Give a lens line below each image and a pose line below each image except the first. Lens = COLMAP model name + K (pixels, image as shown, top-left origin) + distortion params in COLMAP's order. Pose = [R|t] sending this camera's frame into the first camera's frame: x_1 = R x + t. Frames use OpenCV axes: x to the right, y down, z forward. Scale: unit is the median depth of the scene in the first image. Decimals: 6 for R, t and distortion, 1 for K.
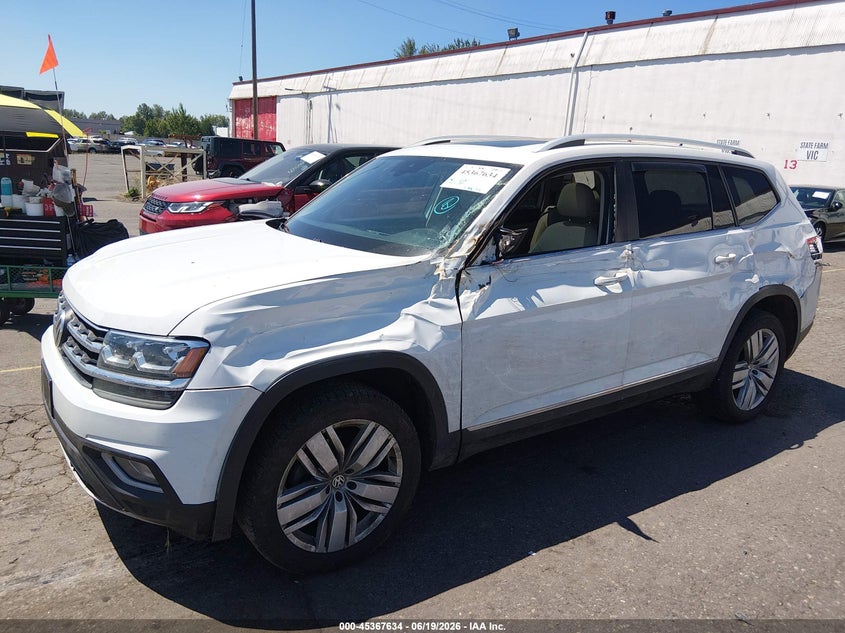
lens RADIAL K [[600.2, 0, 422.5], [0, 600.2, 316.5], [0, 0, 1]] dist [0.139093, -0.204706]
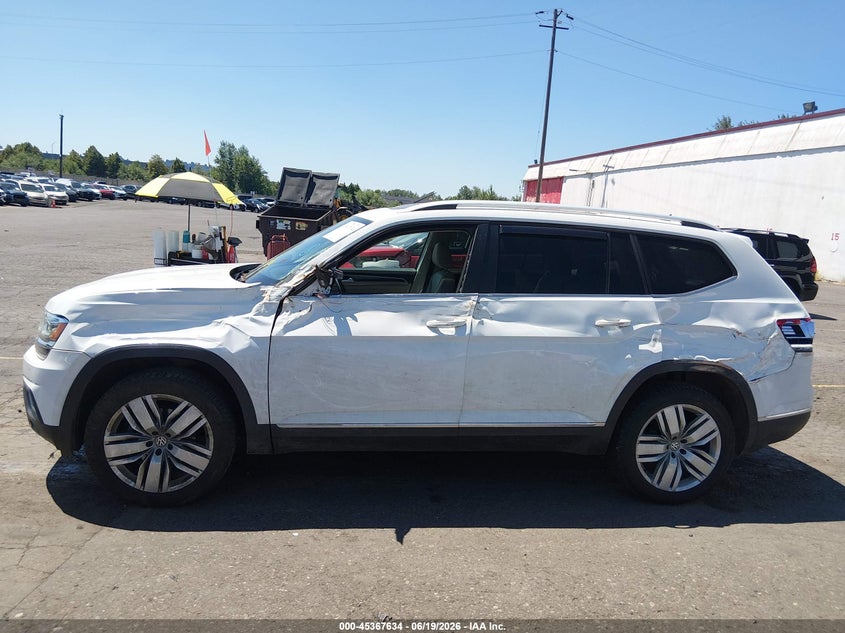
lens RADIAL K [[605.5, 0, 422.9], [0, 605.5, 315.0], [0, 0, 1]] dist [0.104144, -0.149159]
pose [[0.907790, 0.087131, -0.410275, 0.846388], [-0.136901, 0.986164, -0.093480, 0.039945], [0.396454, 0.141027, 0.907158, -0.047042]]
